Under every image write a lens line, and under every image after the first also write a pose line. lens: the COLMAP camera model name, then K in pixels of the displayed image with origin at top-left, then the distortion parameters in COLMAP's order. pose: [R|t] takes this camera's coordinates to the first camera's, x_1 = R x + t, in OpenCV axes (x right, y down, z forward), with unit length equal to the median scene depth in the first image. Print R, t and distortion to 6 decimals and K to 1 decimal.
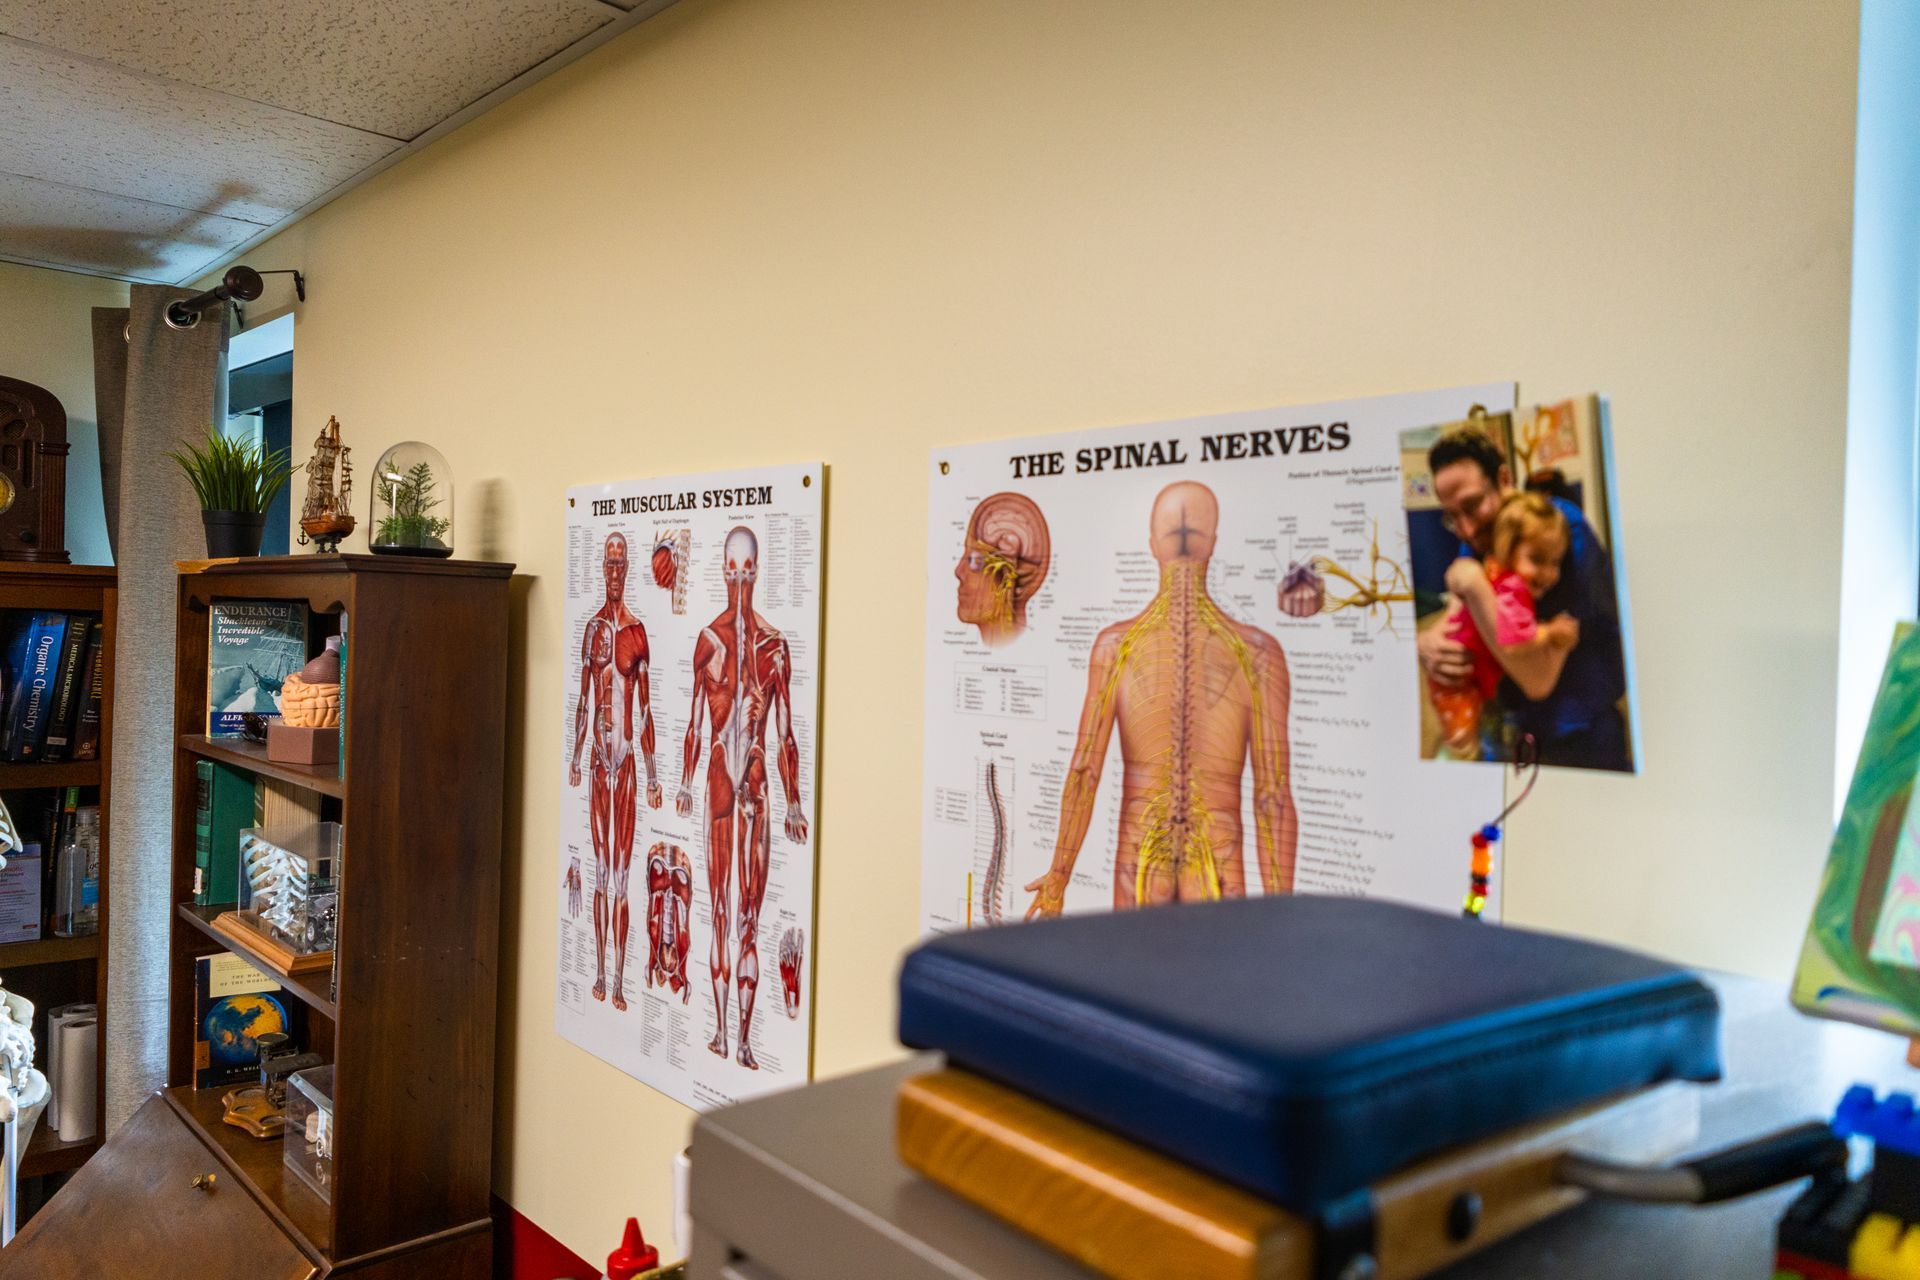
lens RADIAL K [[1323.5, 0, 971.1], [0, 1323.5, 634.9], [0, 0, 1]] dist [0.019486, -0.023599]
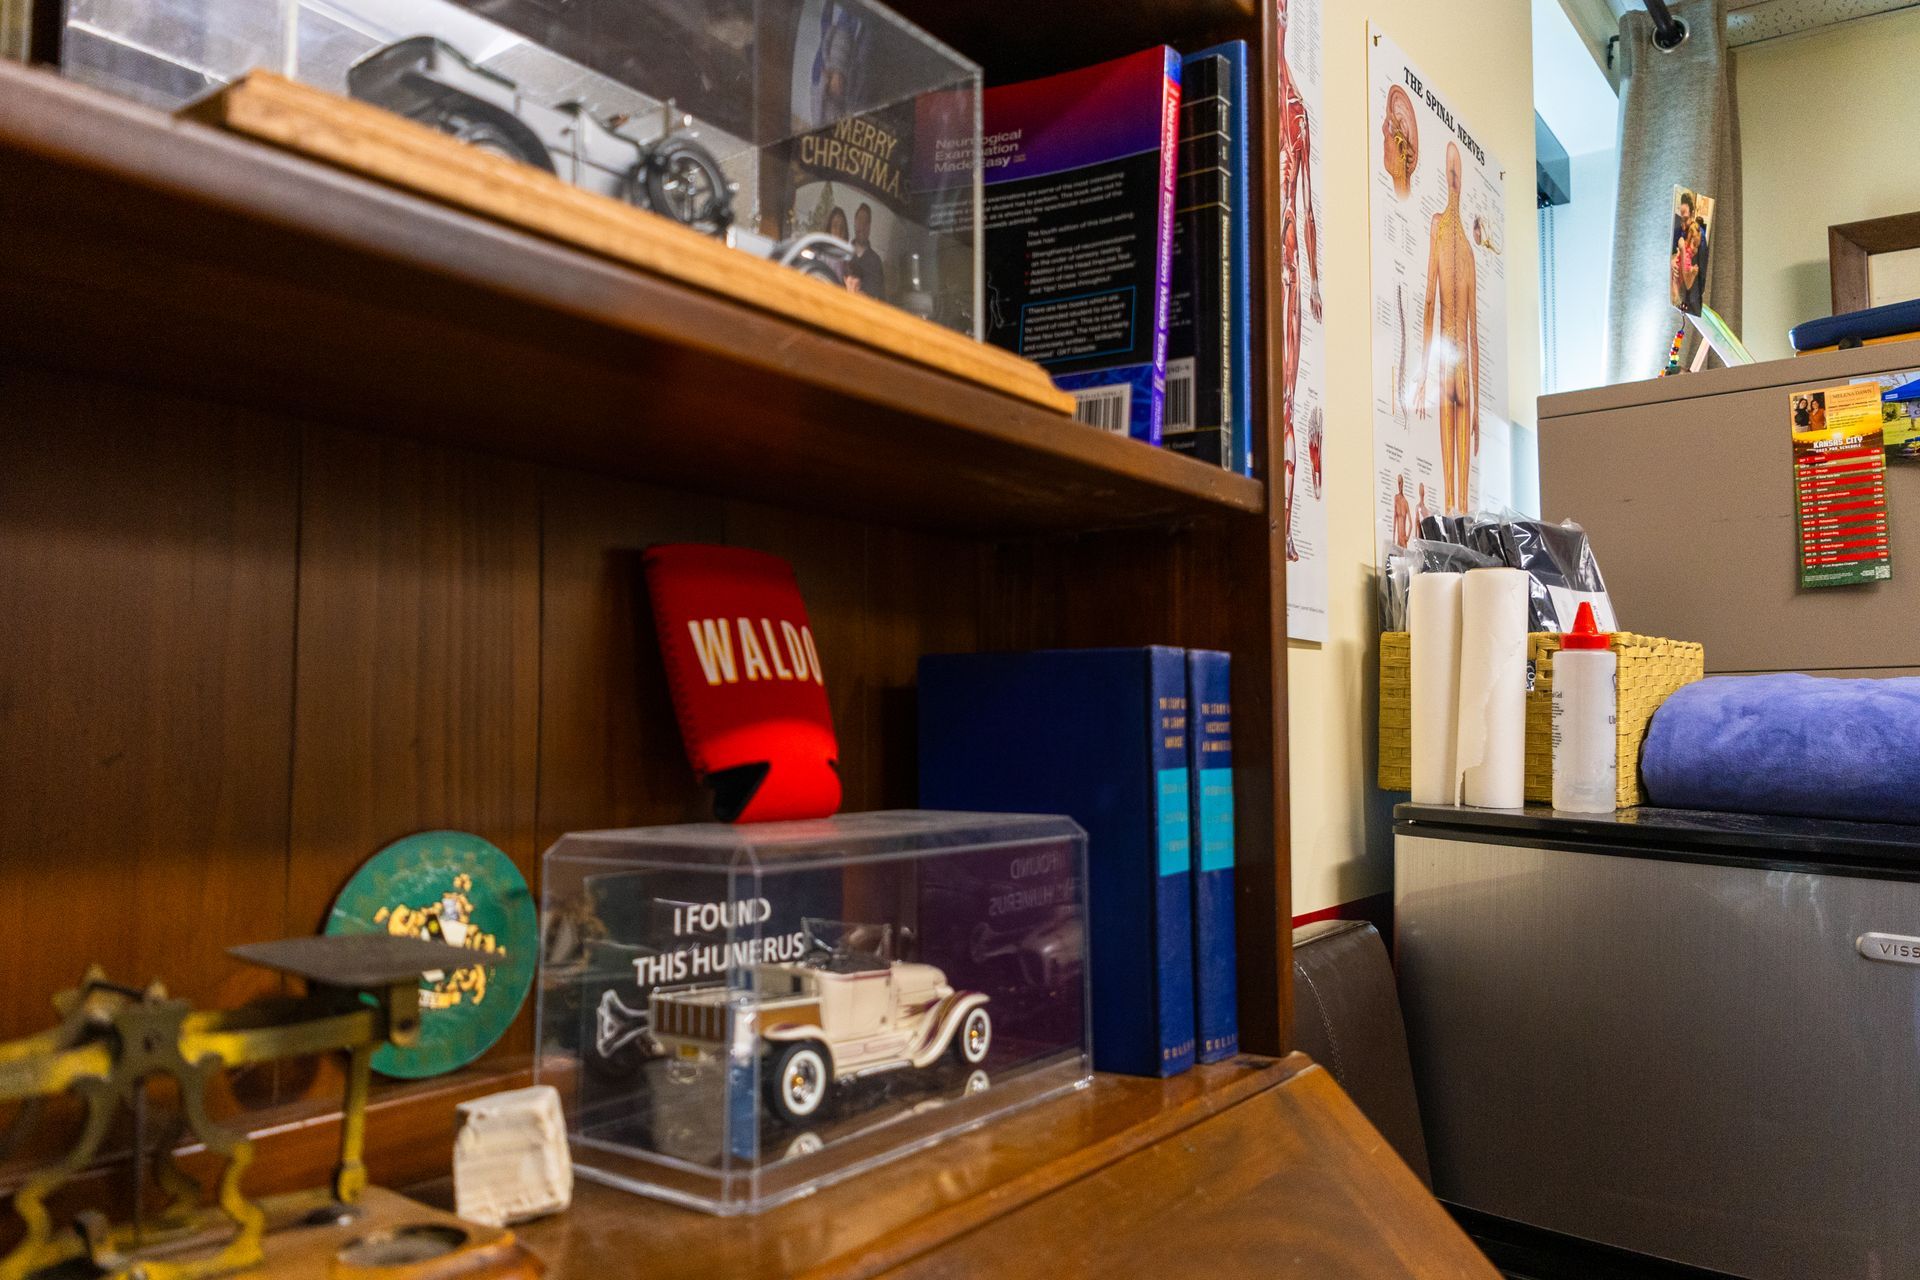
lens RADIAL K [[1323.5, 0, 971.1], [0, 1323.5, 634.9], [0, 0, 1]] dist [0.019486, -0.023599]
pose [[-0.143125, 0.027787, 0.989314, -1.042806], [0.006258, 0.999611, -0.027171, 0.407087], [-0.989685, 0.002302, -0.143244, 1.367831]]
